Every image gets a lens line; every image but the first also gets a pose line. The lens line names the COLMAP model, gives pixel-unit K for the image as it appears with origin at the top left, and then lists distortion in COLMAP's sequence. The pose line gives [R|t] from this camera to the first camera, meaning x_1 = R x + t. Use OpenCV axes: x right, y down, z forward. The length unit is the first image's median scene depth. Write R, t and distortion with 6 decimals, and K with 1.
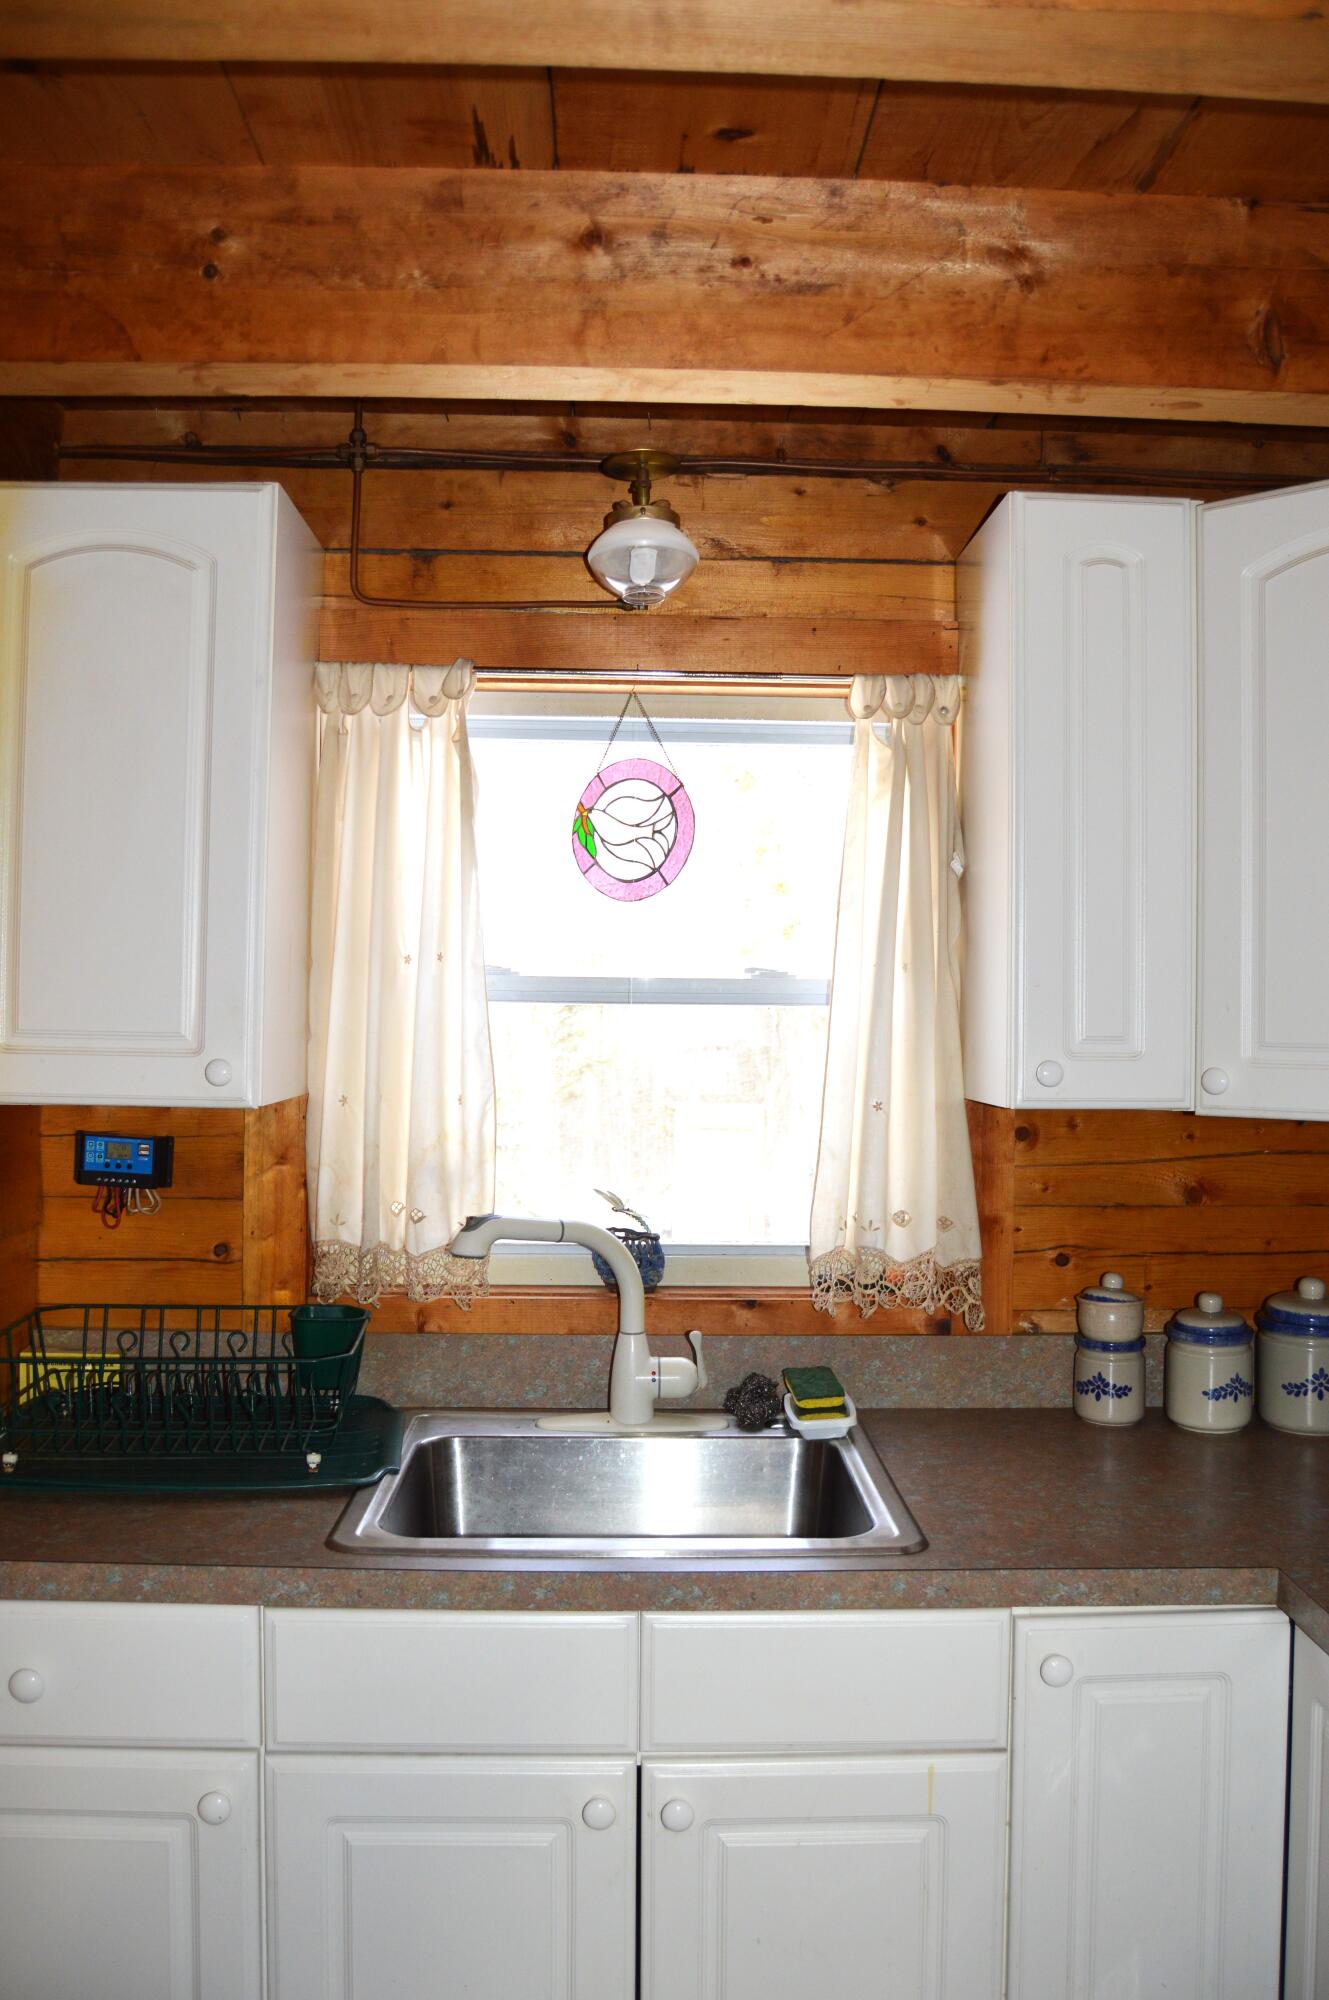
lens RADIAL K [[1608.2, 0, 669.0], [0, 1608.2, 1003.2], [0, 0, 1]] dist [-0.053945, 0.008103]
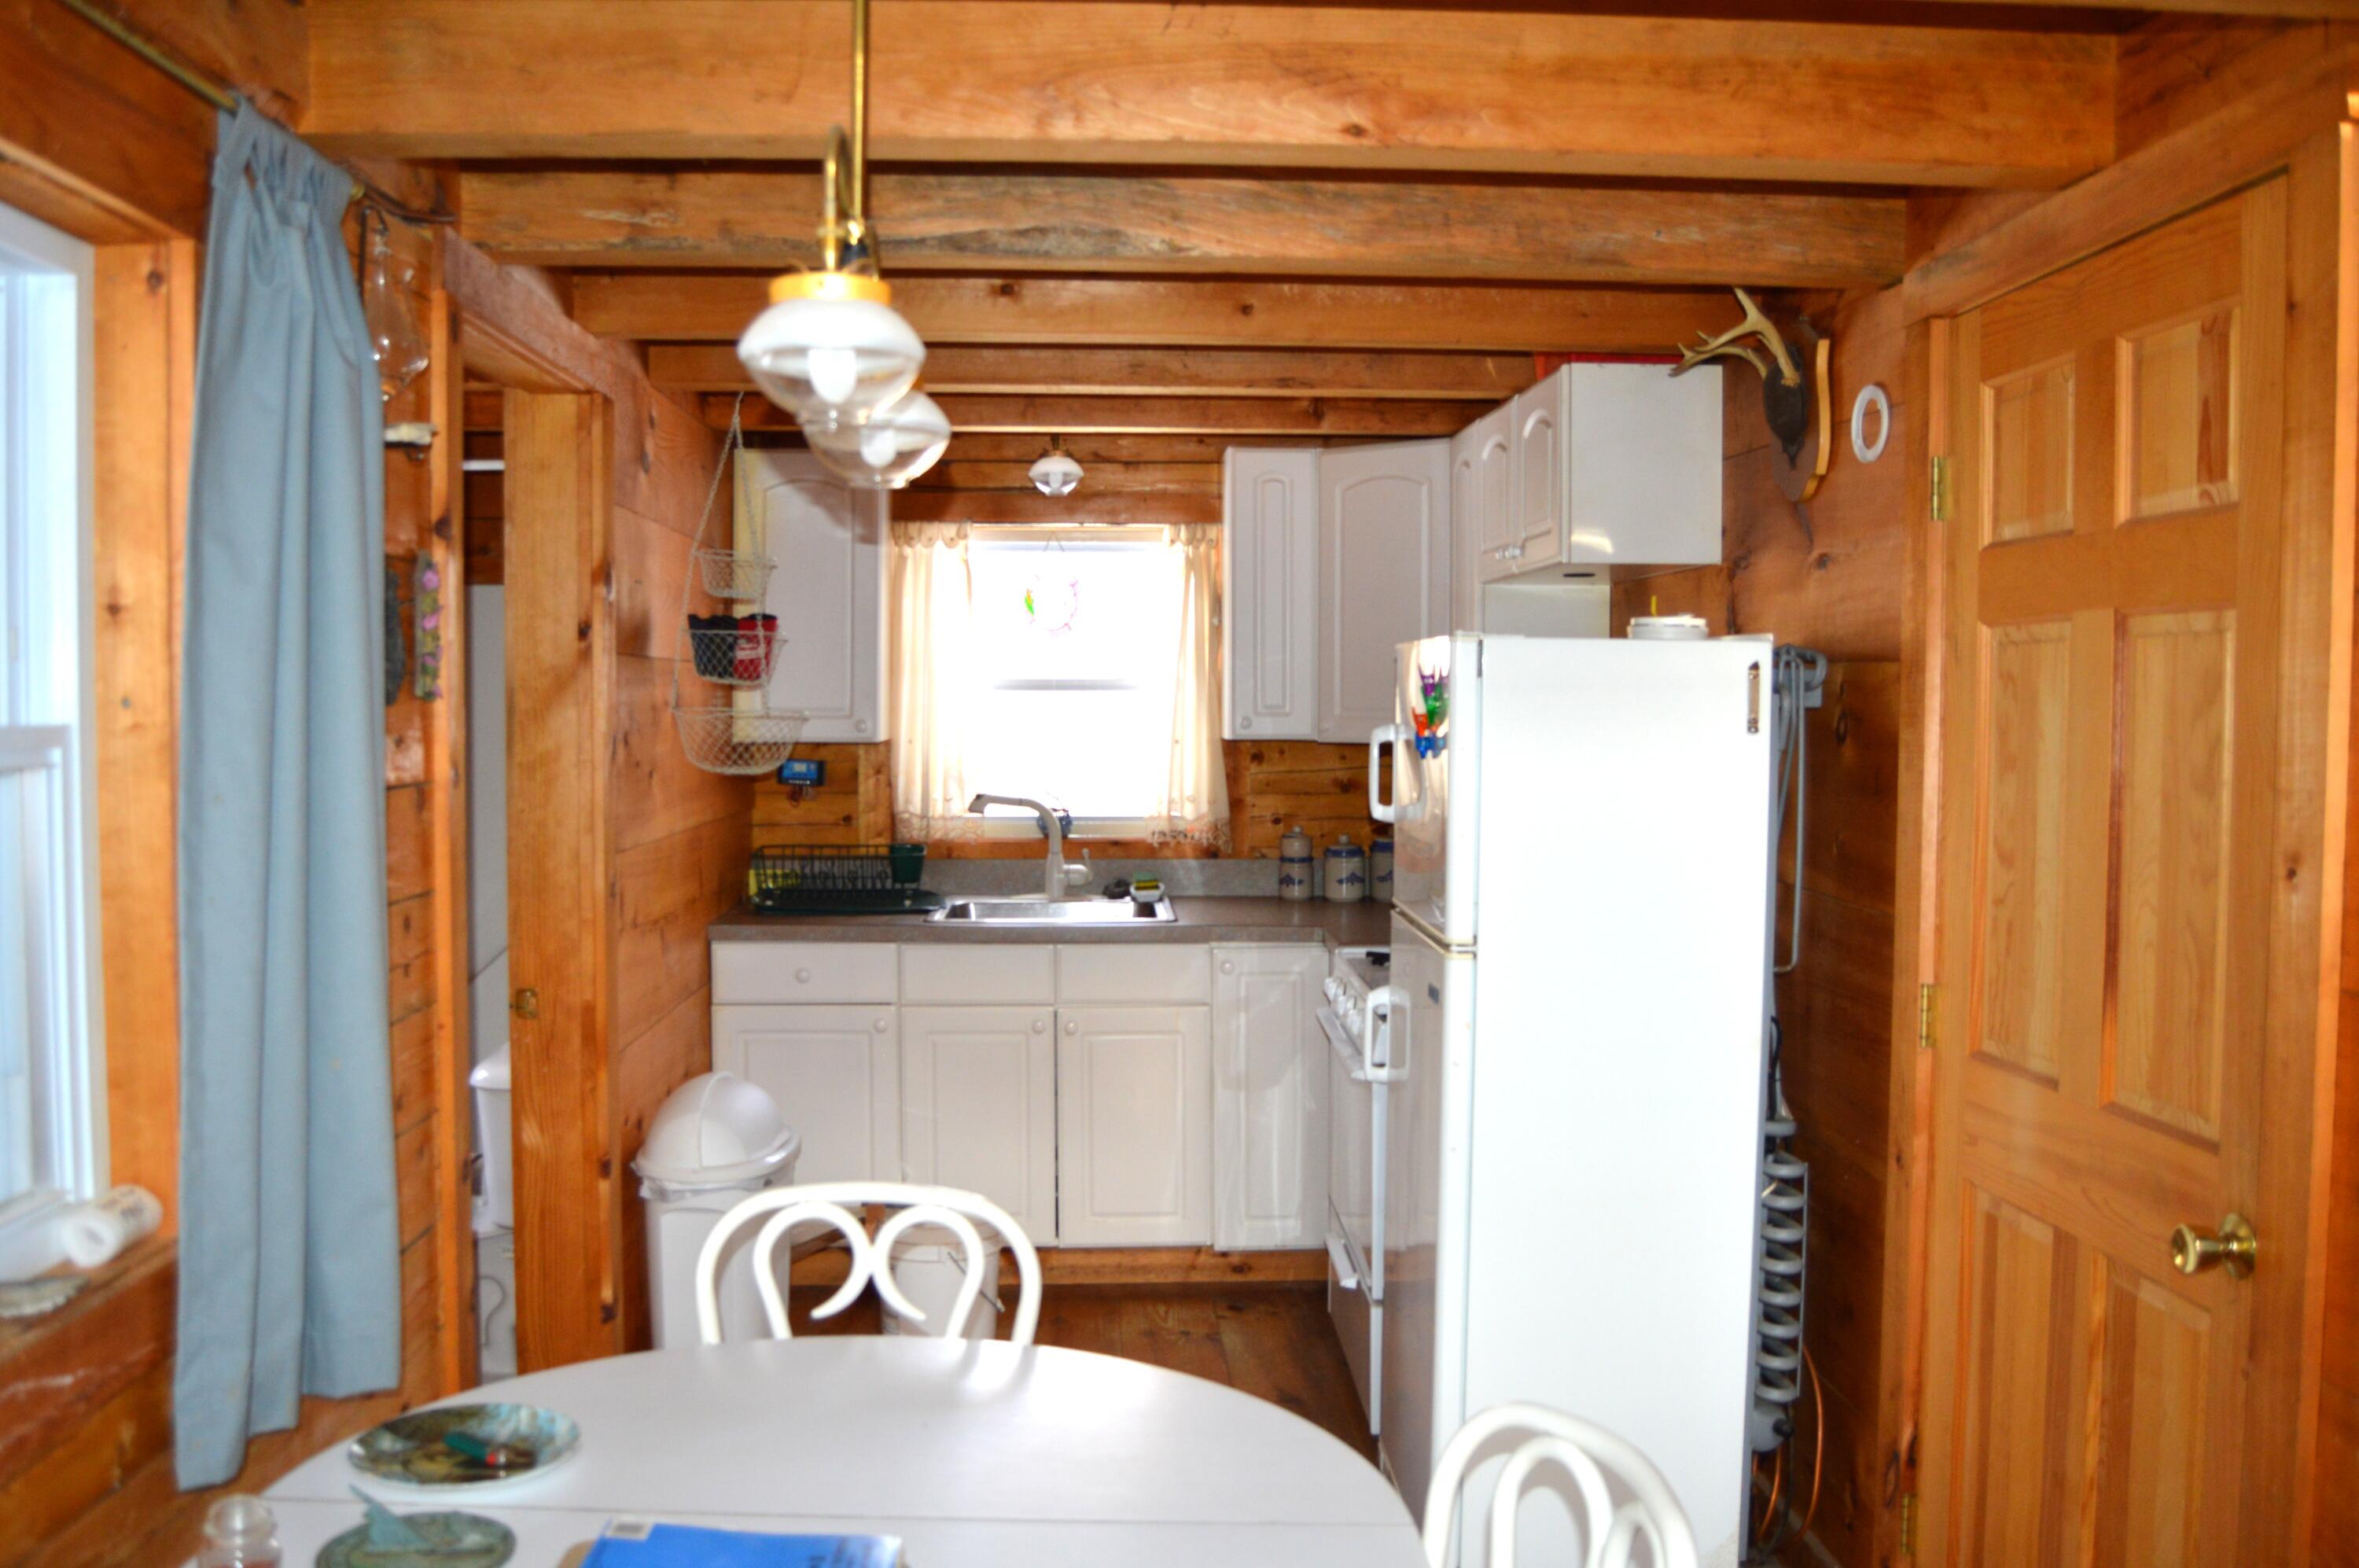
lens RADIAL K [[1896.9, 0, 1174.2], [0, 1896.9, 783.0], [0, 0, 1]] dist [-0.053945, 0.008103]
pose [[0.999776, -0.010337, 0.018474, 0.081321], [0.009368, 0.998615, 0.051771, -0.006938], [-0.018984, -0.051586, 0.998488, -1.358327]]
